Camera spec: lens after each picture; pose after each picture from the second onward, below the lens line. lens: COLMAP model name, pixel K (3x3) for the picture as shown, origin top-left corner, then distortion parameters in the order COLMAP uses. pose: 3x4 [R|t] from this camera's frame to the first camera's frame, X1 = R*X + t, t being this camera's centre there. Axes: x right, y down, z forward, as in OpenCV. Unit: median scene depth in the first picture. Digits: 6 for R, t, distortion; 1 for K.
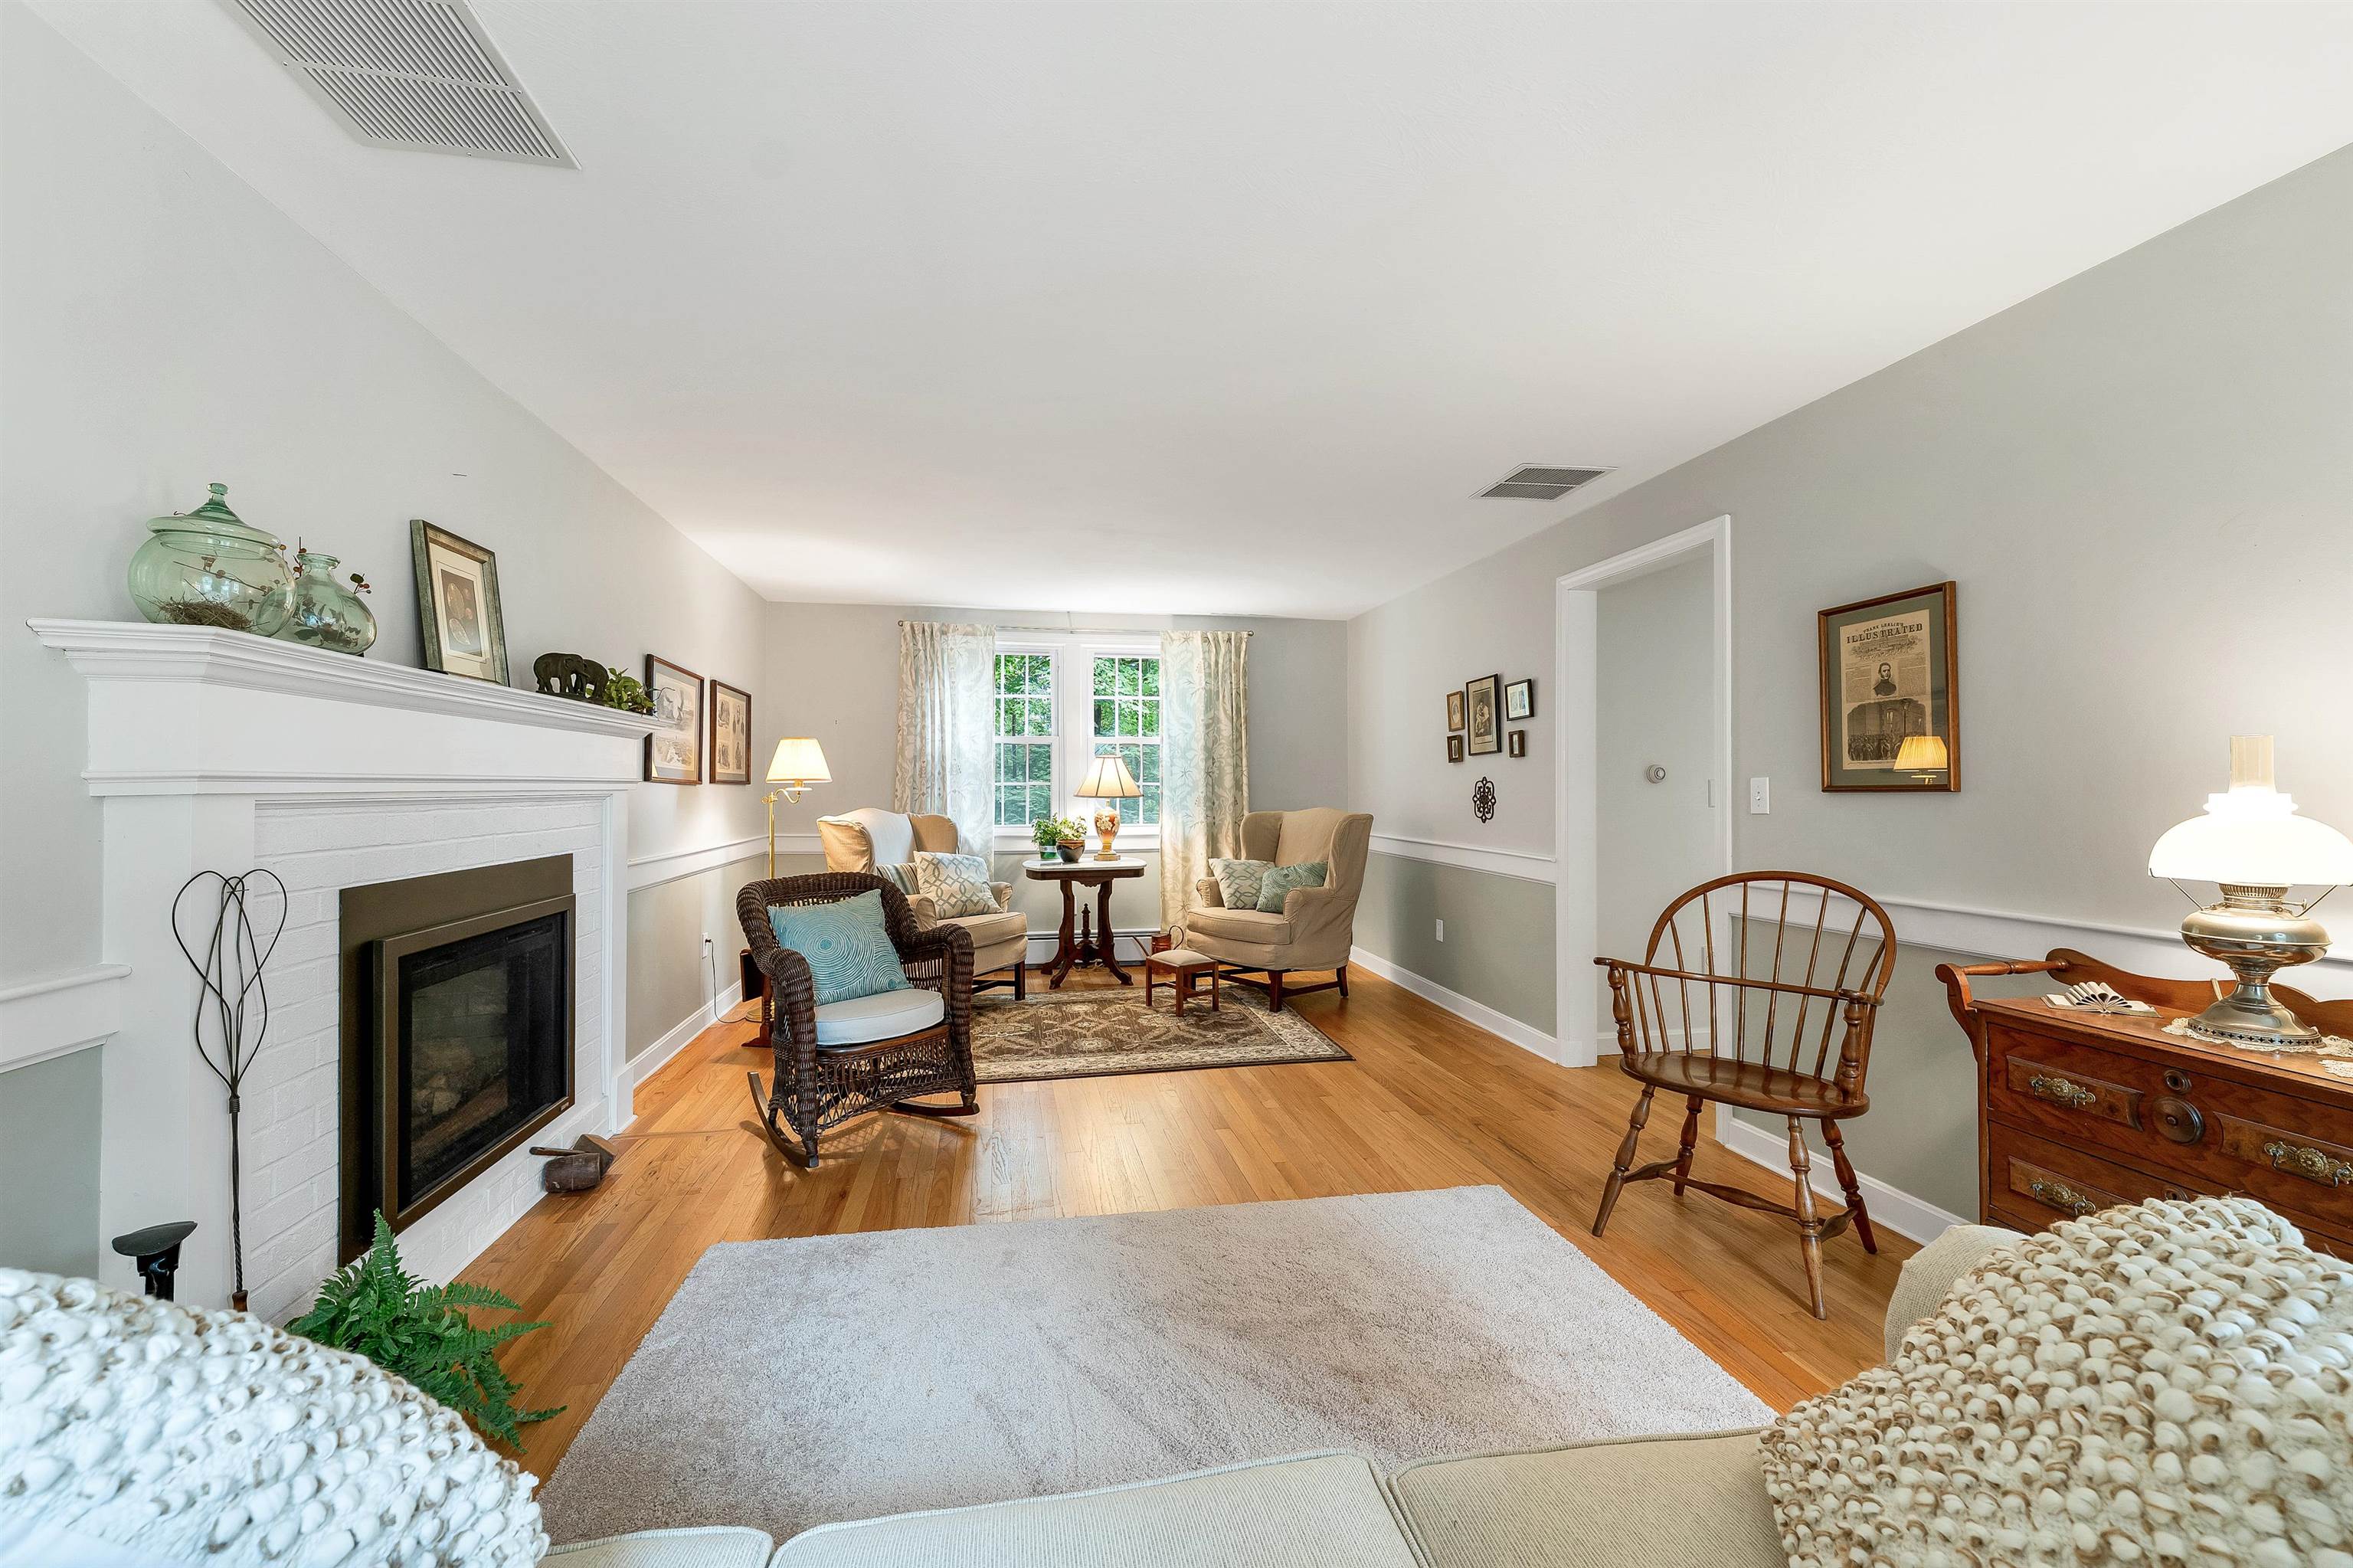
lens RADIAL K [[977.8, 0, 1165.9], [0, 977.8, 797.6], [0, 0, 1]] dist [0.002310, 0.000106]
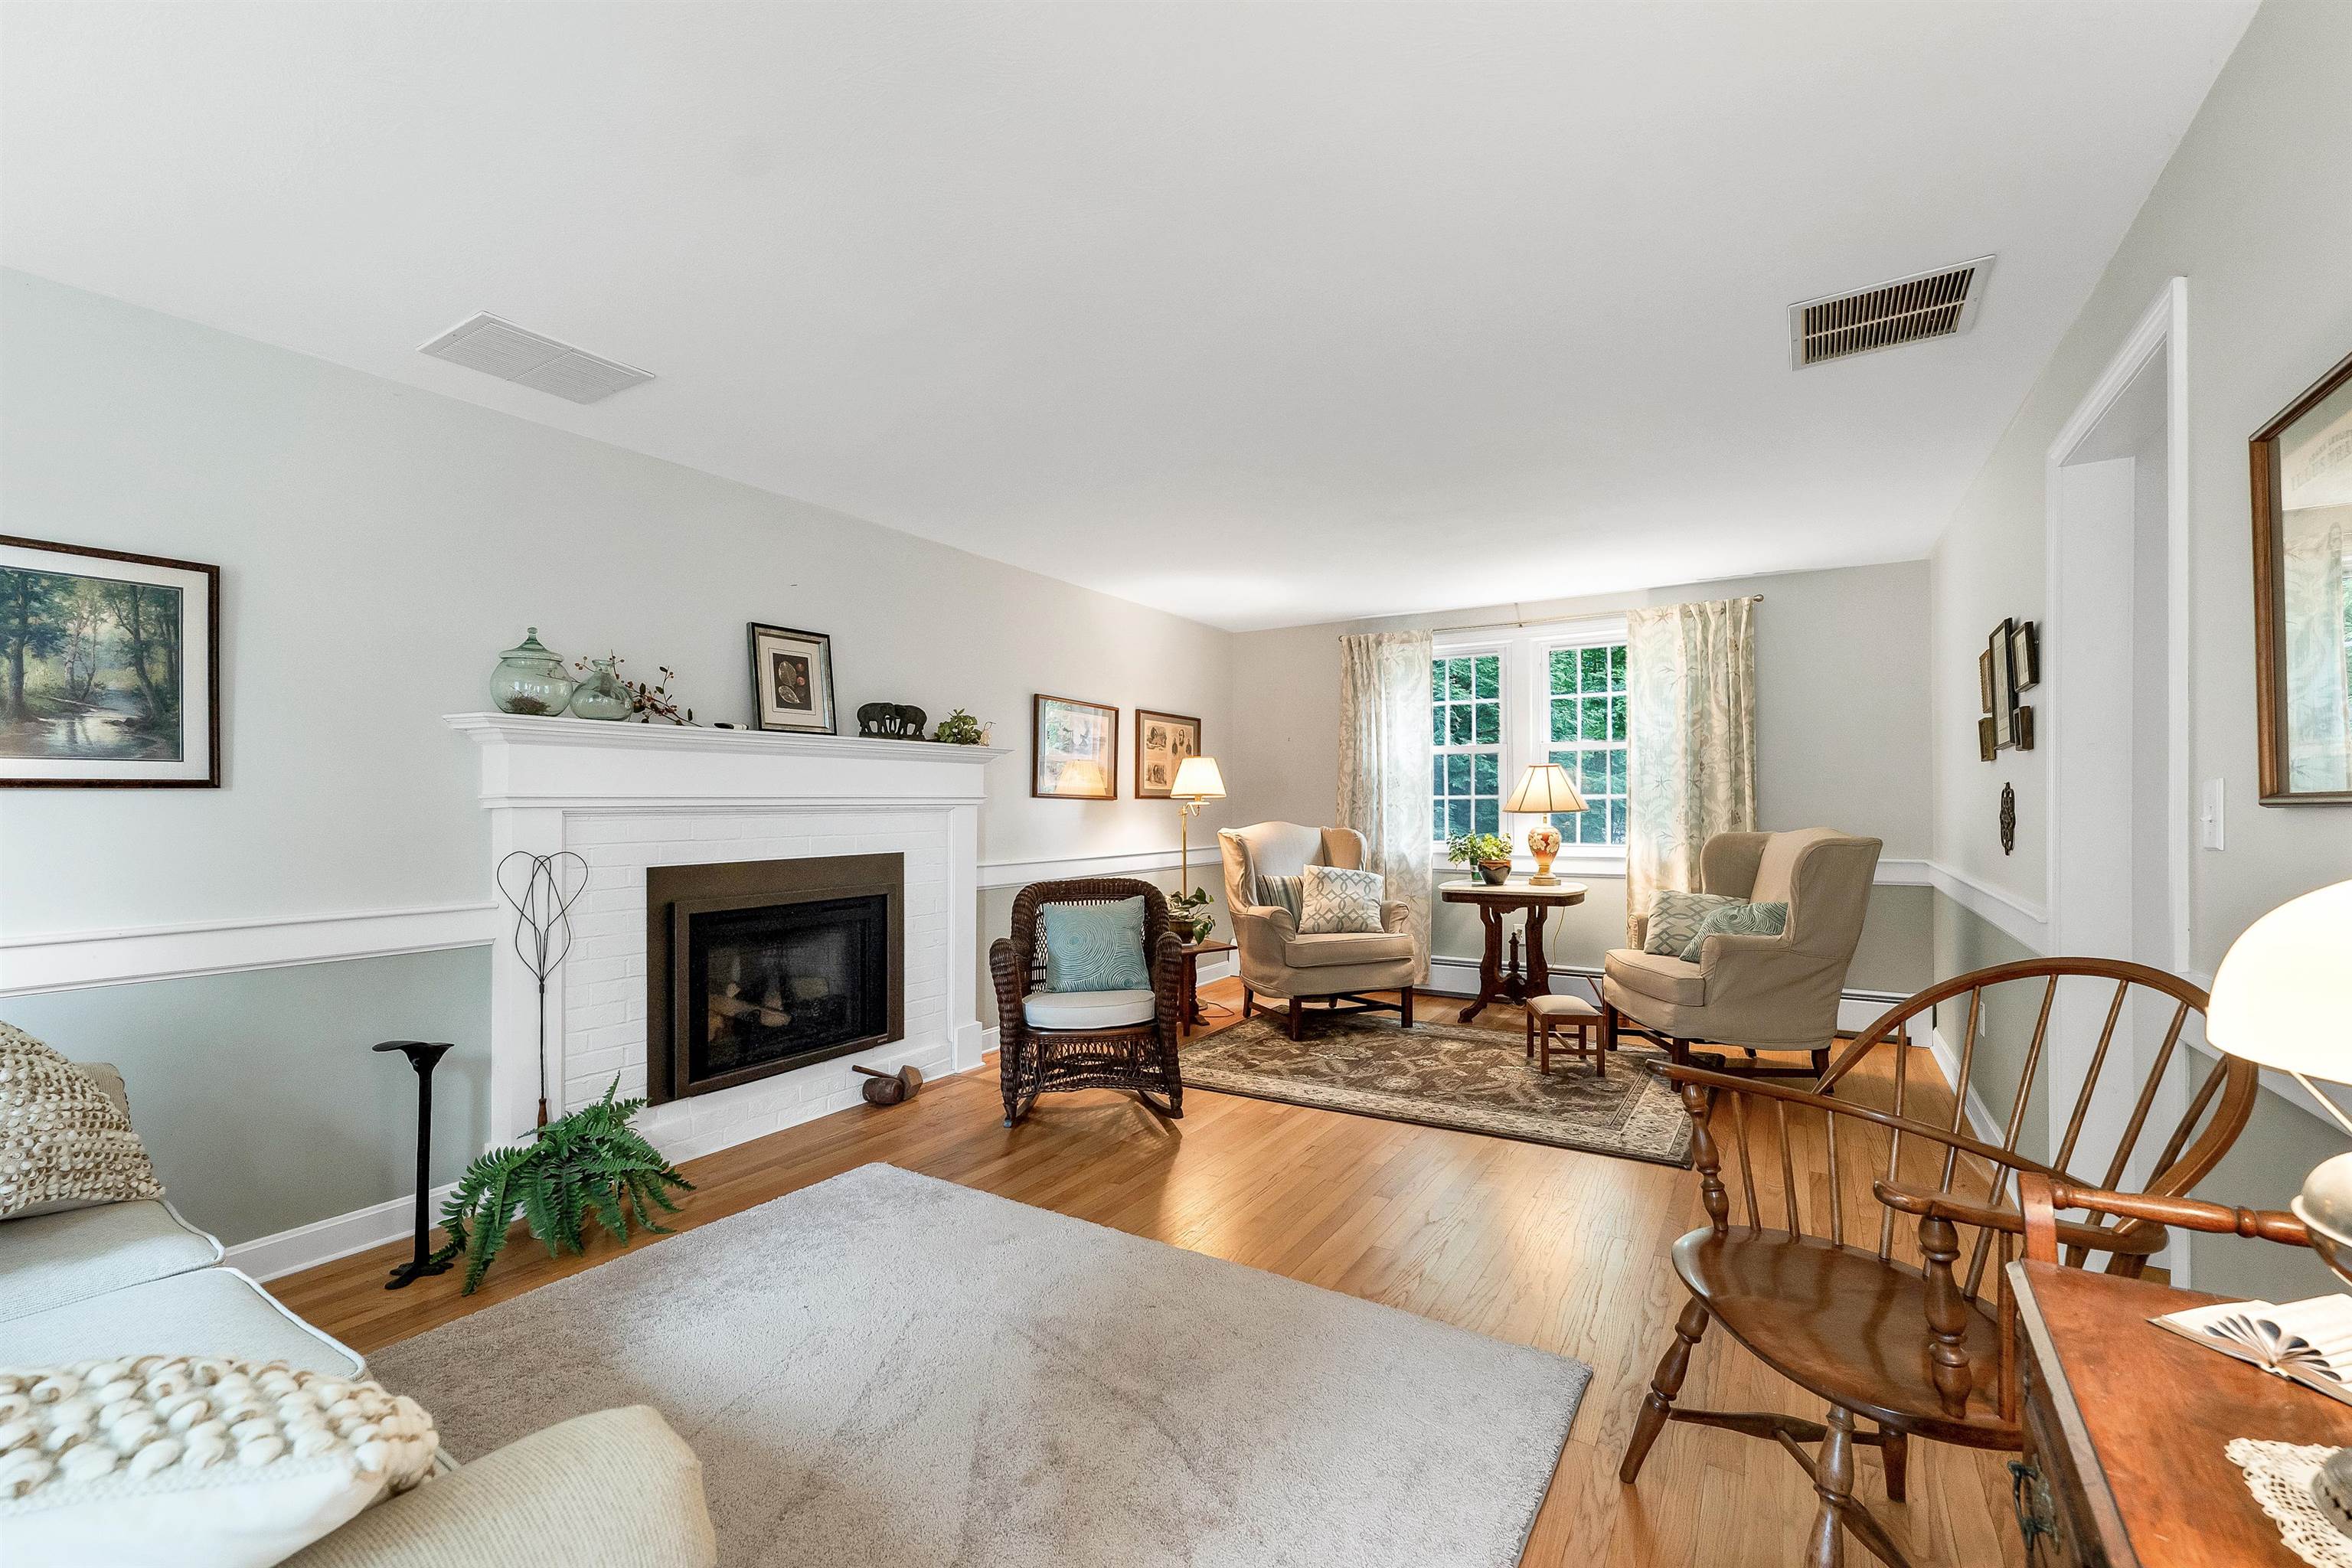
lens RADIAL K [[991.4, 0, 1179.9], [0, 991.4, 815.0], [0, 0, 1]] dist [0.001125, -0.000110]
pose [[0.737380, 0.006087, -0.675451, 0.343900], [-0.003927, 0.999981, 0.004725, -0.000975], [0.675467, -0.000832, 0.737390, 0.155975]]
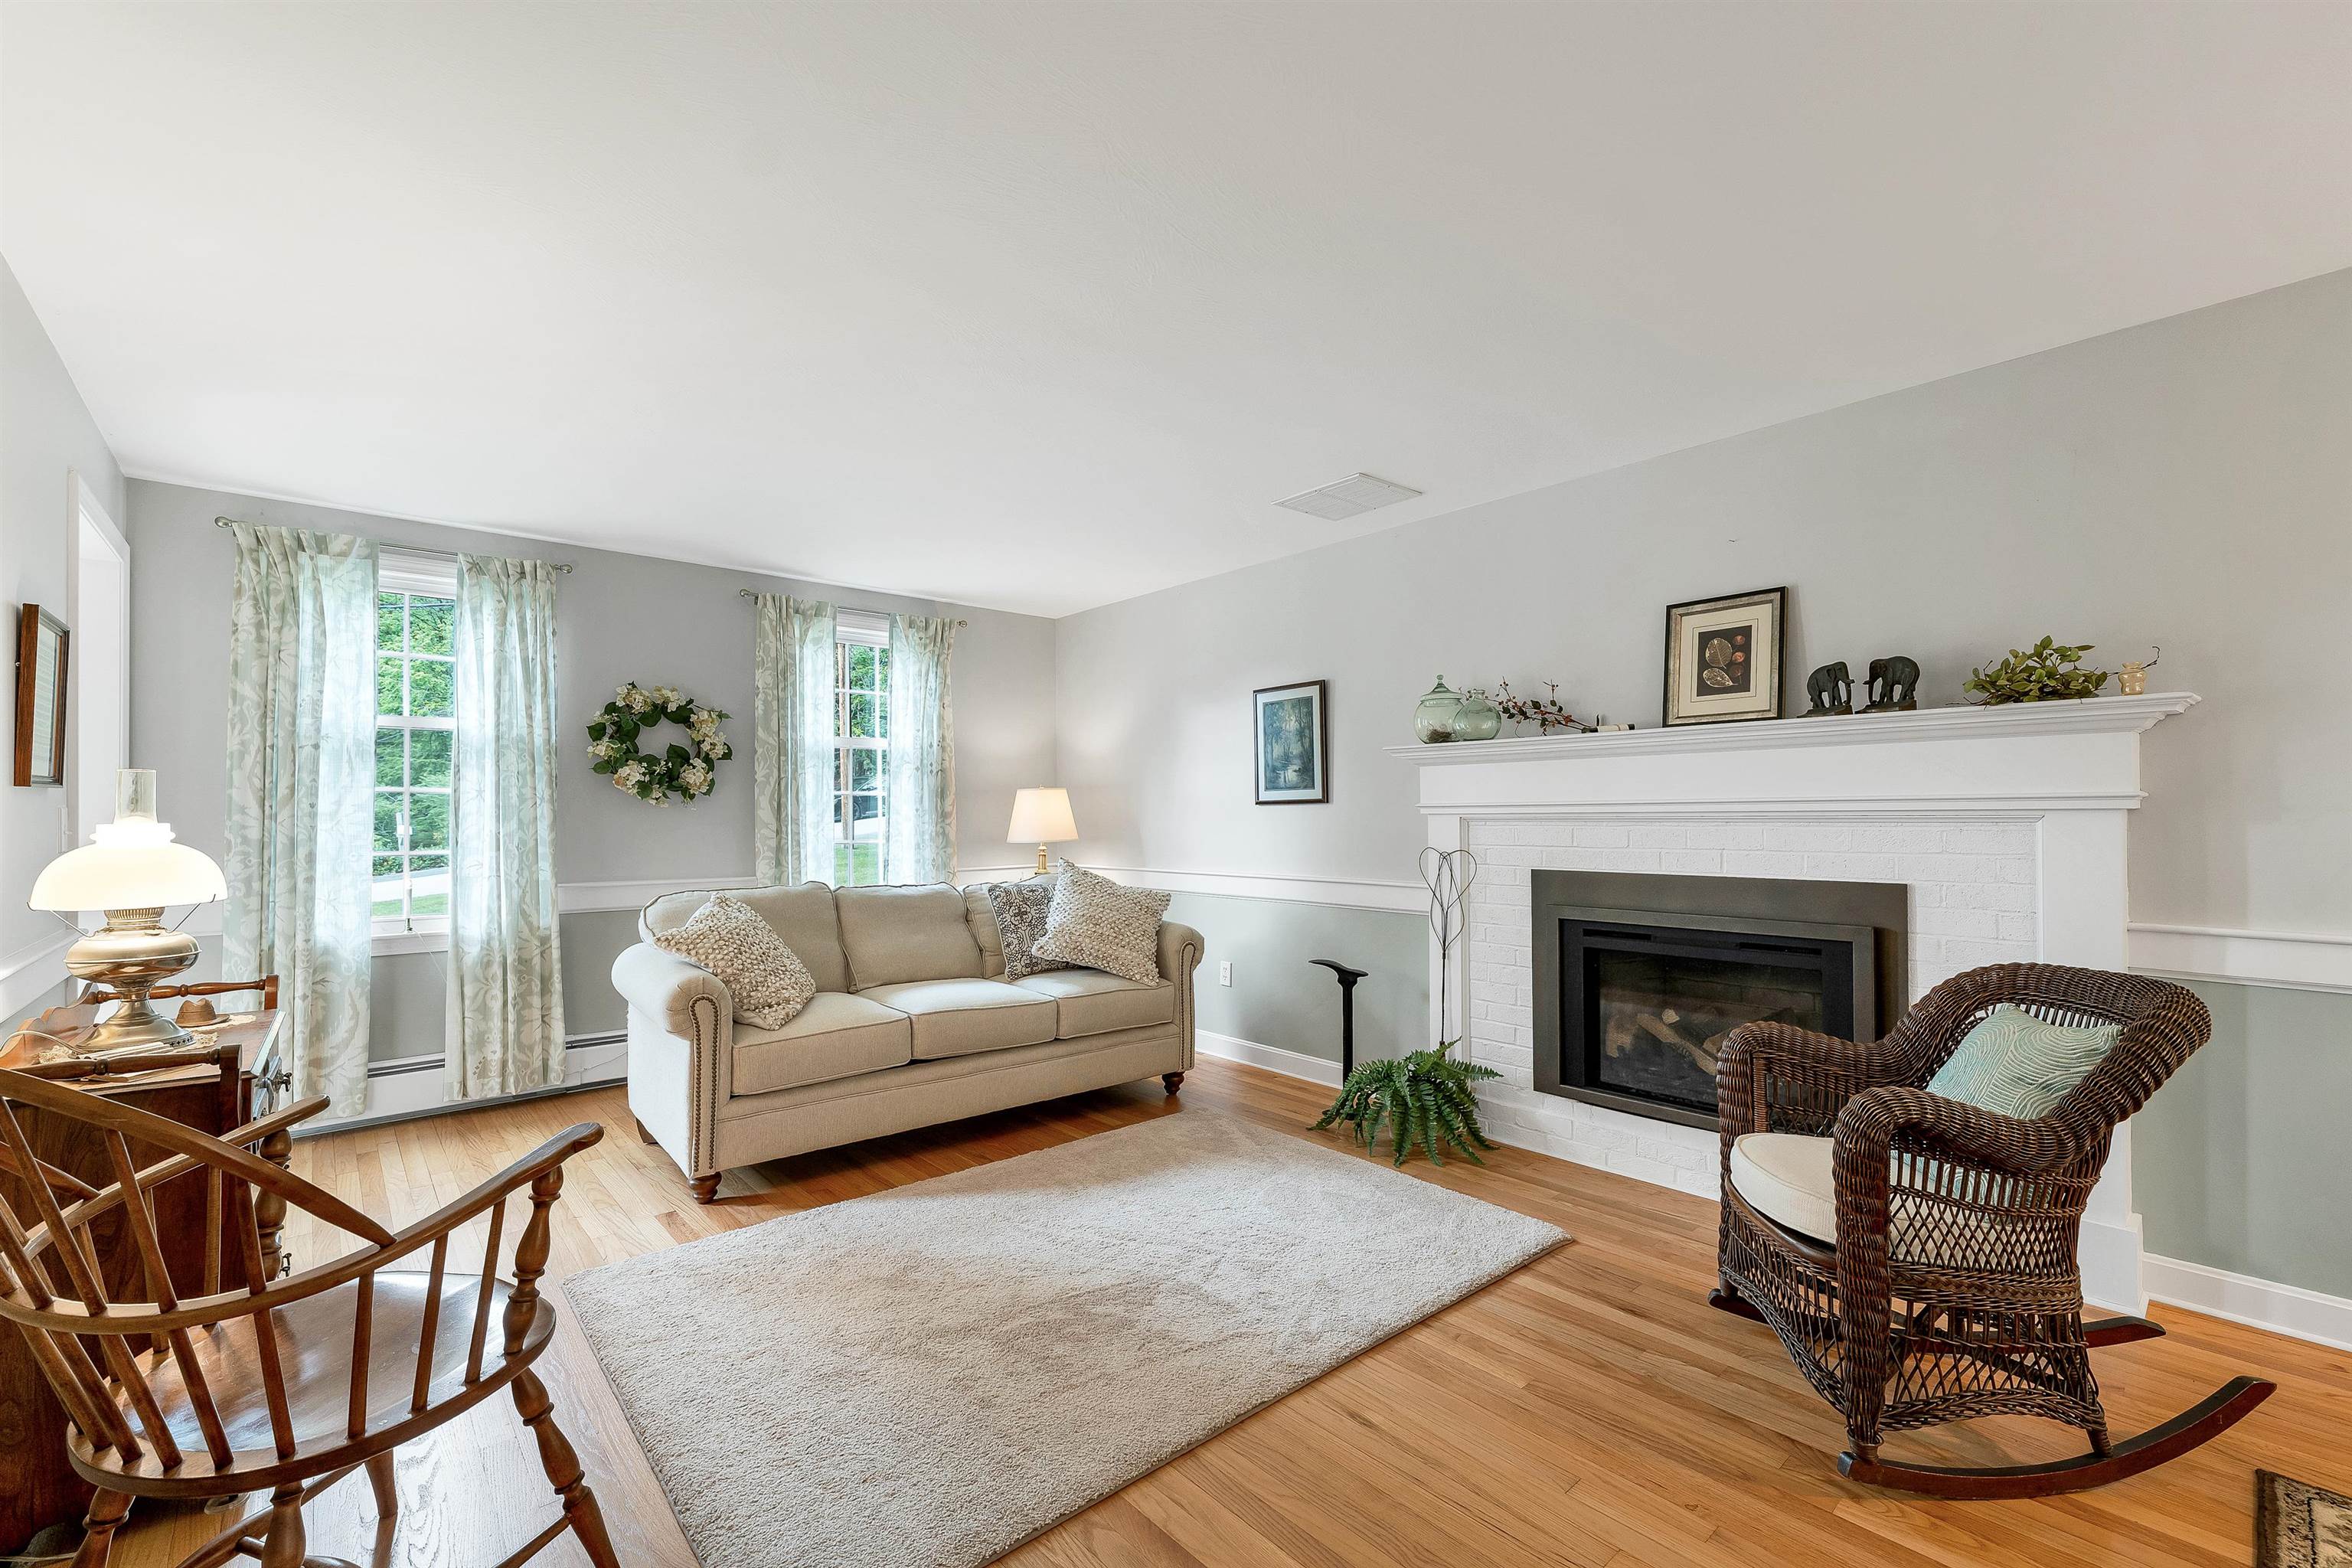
lens RADIAL K [[957.4, 0, 1124.9], [0, 957.4, 803.5], [0, 0, 1]] dist [0.001255, 0.000050]
pose [[-0.871206, -0.000030, -0.490918, 0.238769], [0.001196, 0.999997, -0.002183, -0.007613], [0.490917, -0.002489, -0.871203, 0.828466]]
